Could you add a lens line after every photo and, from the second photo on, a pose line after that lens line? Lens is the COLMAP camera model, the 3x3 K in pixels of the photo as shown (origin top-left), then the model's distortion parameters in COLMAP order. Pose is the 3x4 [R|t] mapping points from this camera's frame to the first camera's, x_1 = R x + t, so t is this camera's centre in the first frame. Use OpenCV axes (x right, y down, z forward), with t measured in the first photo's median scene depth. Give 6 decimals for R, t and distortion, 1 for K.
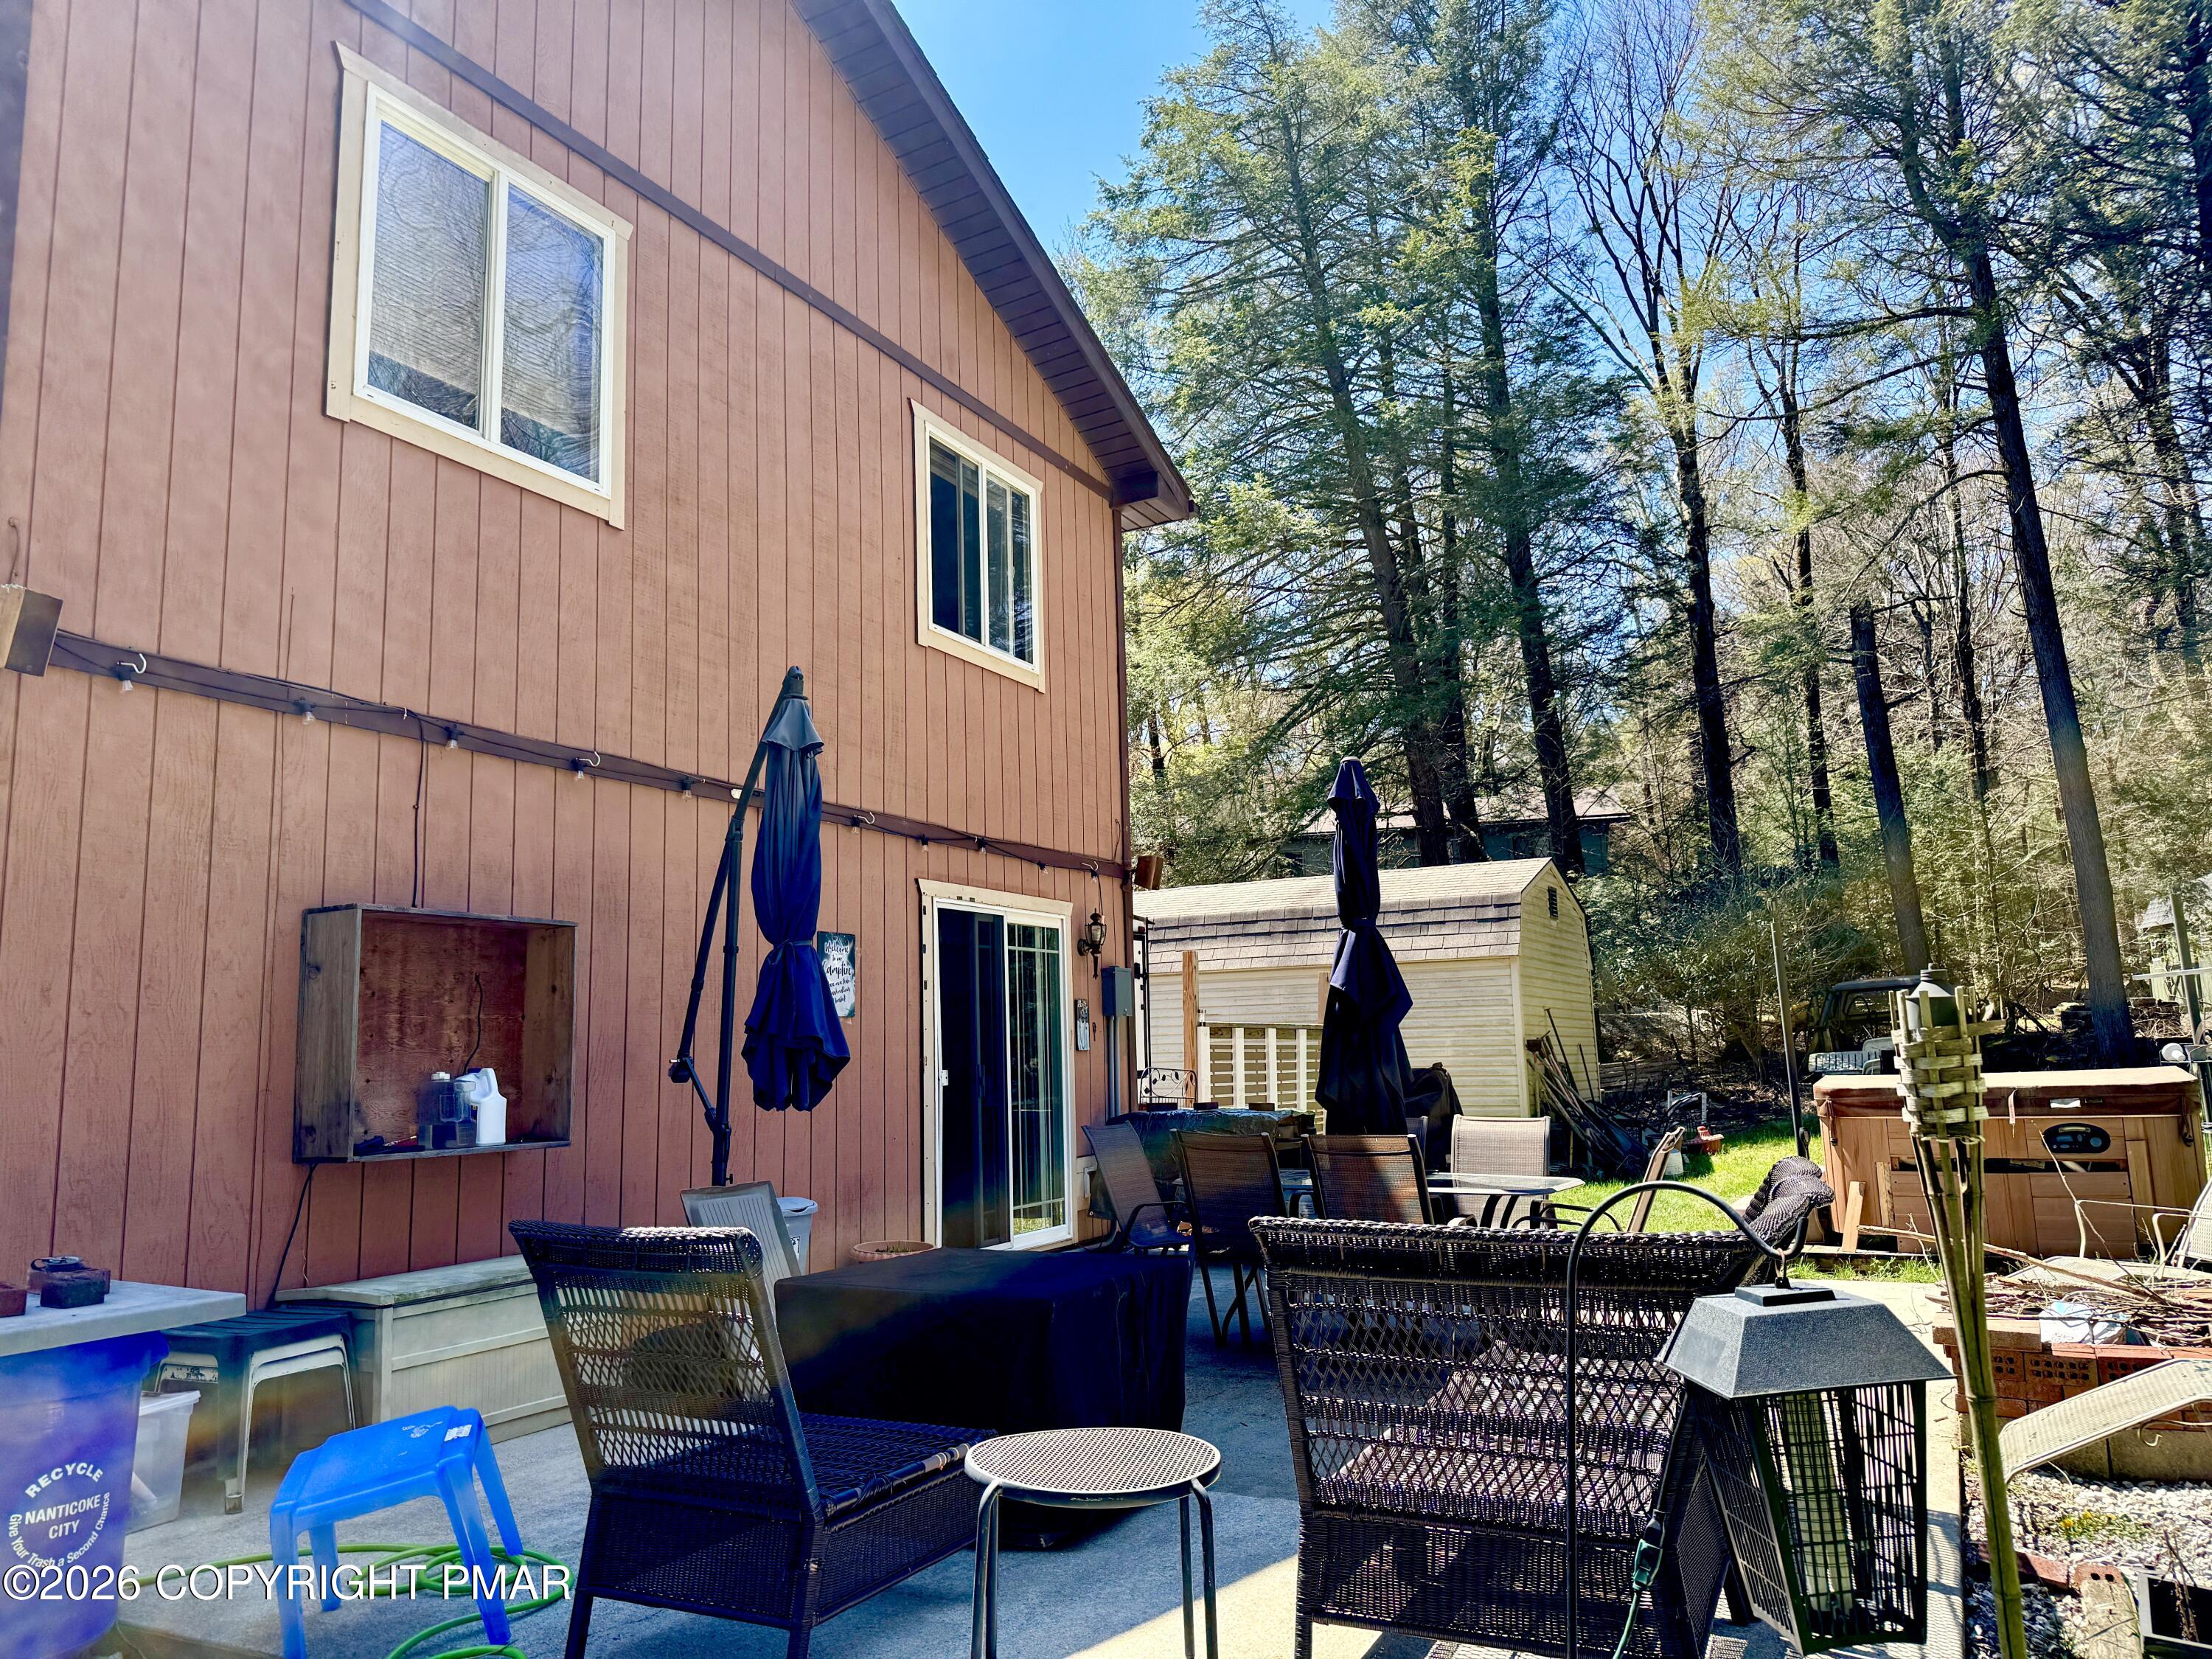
lens RADIAL K [[1538.6, 0, 1106.0], [0, 1538.6, 829.5], [0, 0, 1]] dist [0.123596, -0.169050]
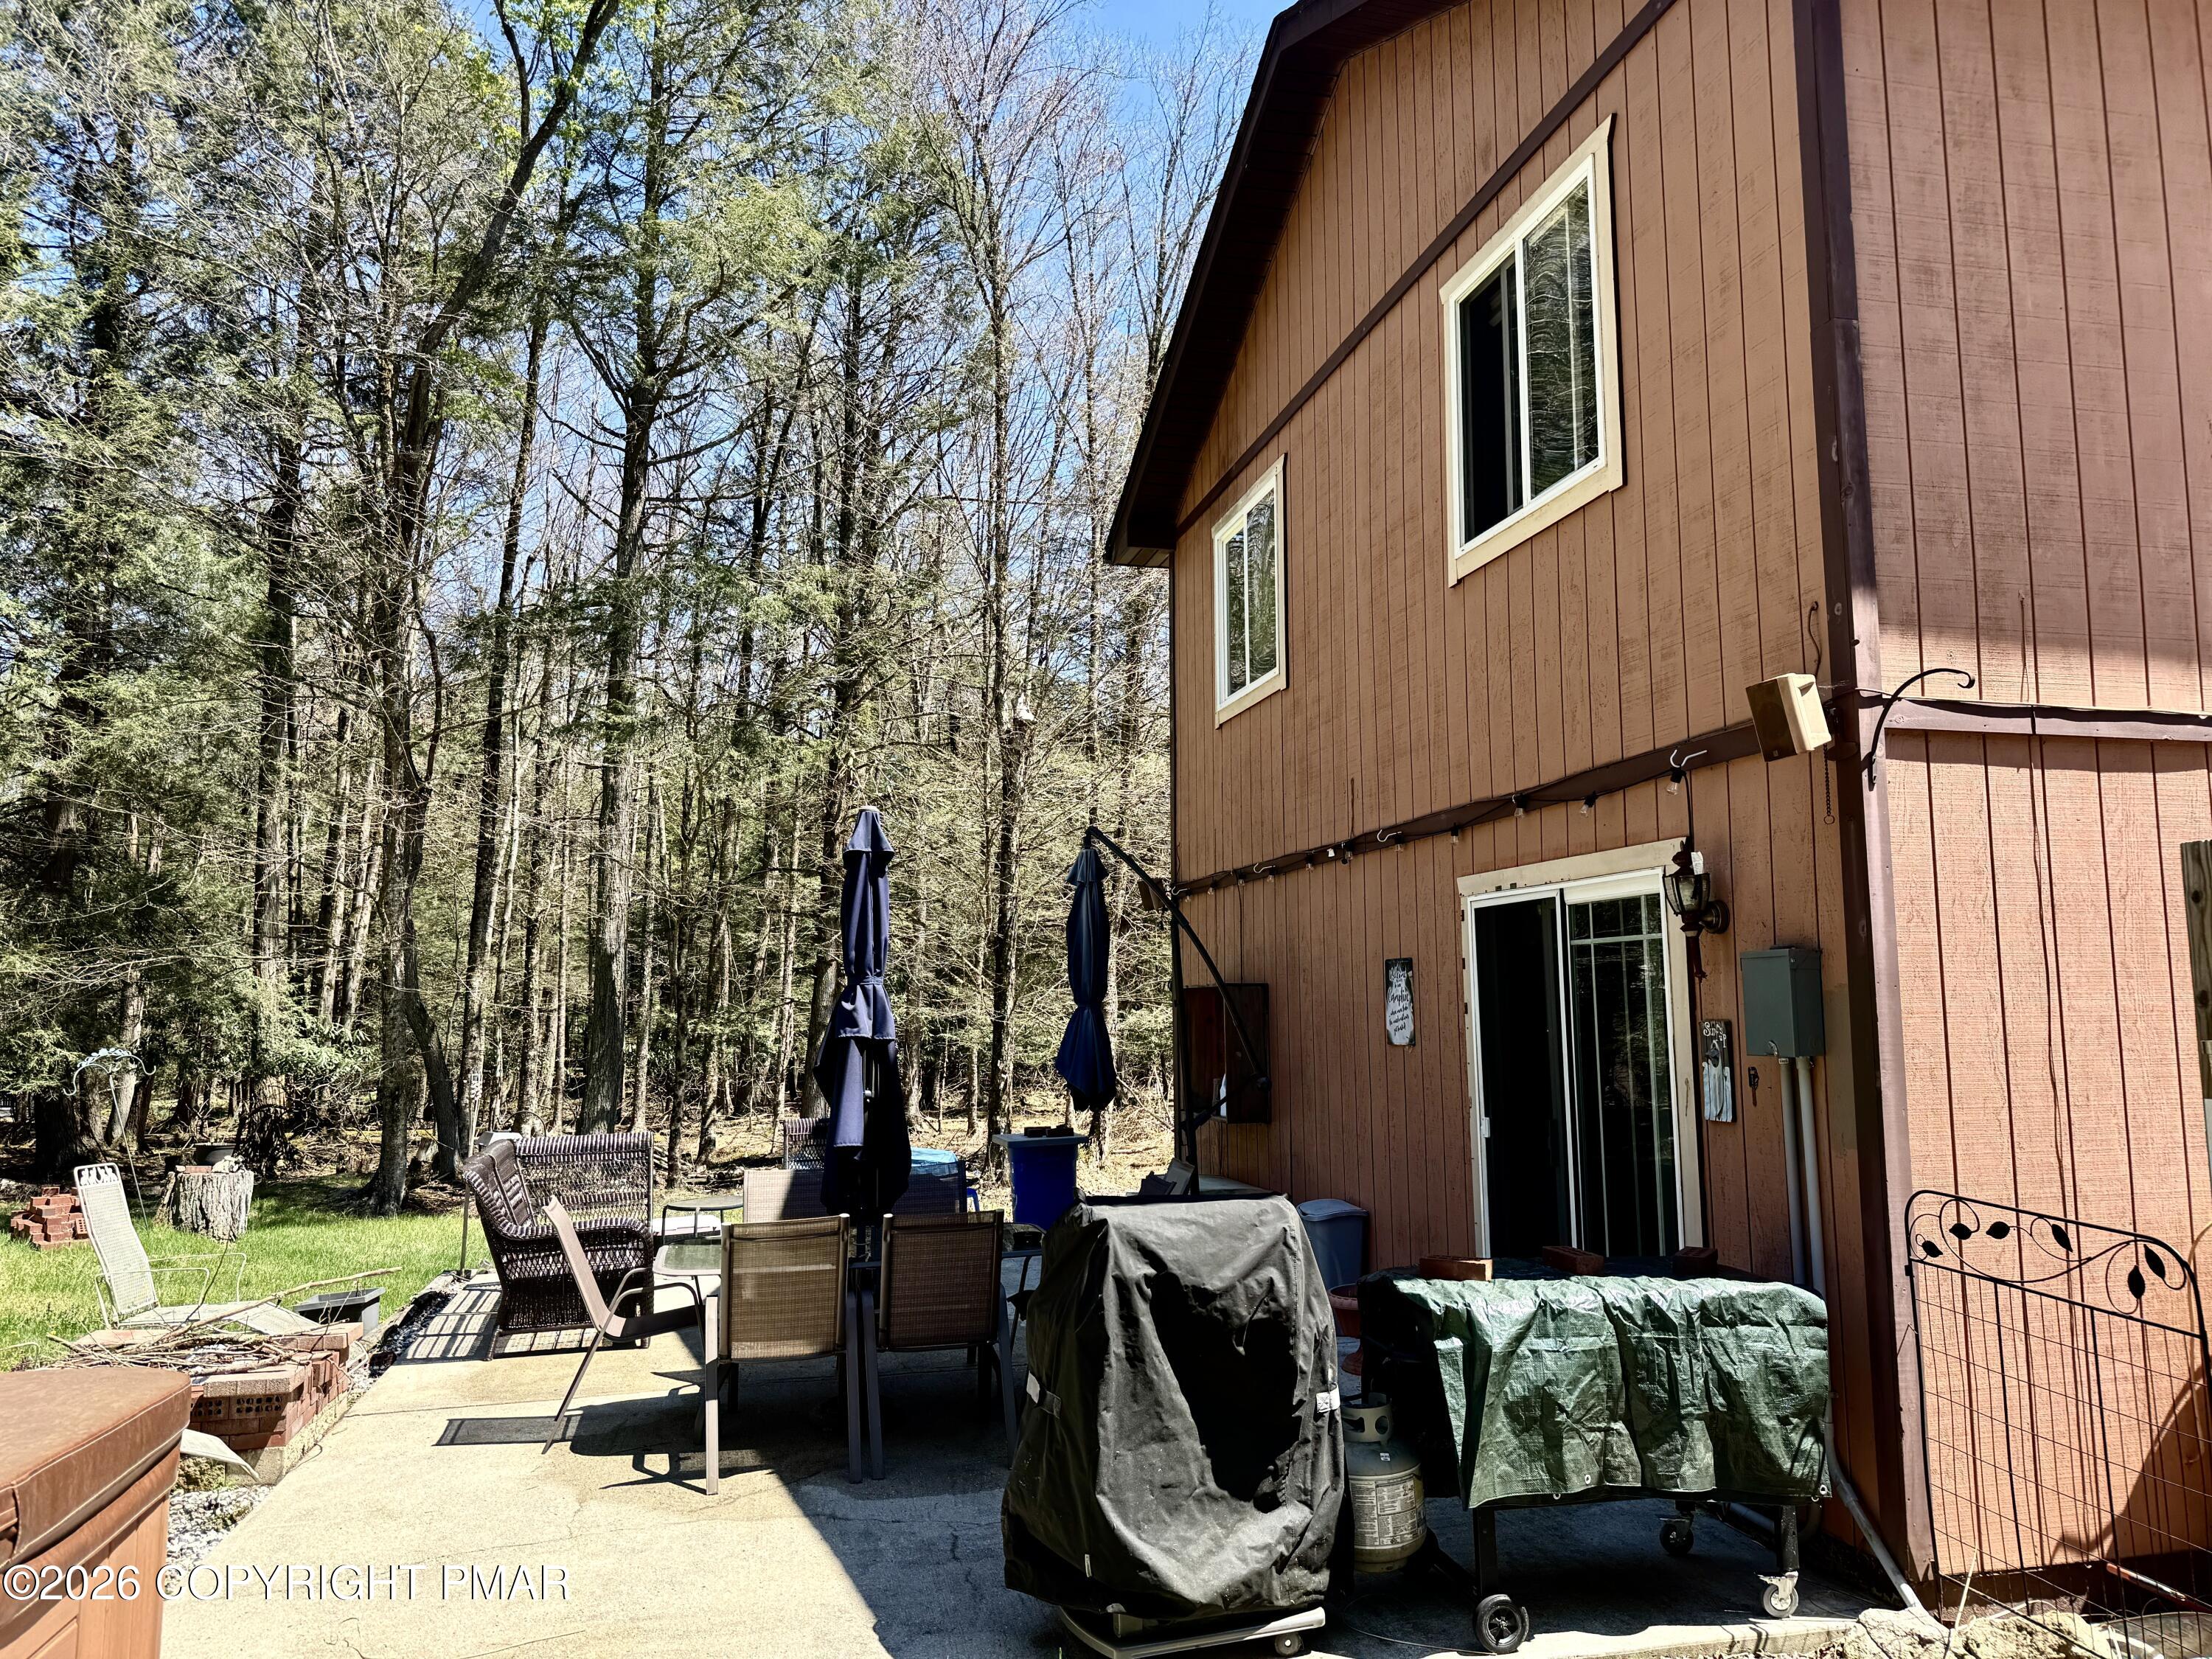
lens RADIAL K [[1552.5, 0, 1117.4], [0, 1552.5, 838.8], [0, 0, 1]] dist [0.007879, -0.004714]
pose [[-0.742472, -0.035540, -0.668934, 0.551342], [0.132457, 0.971086, -0.198612, 0.147922], [0.656651, -0.236069, -0.716297, 1.445991]]
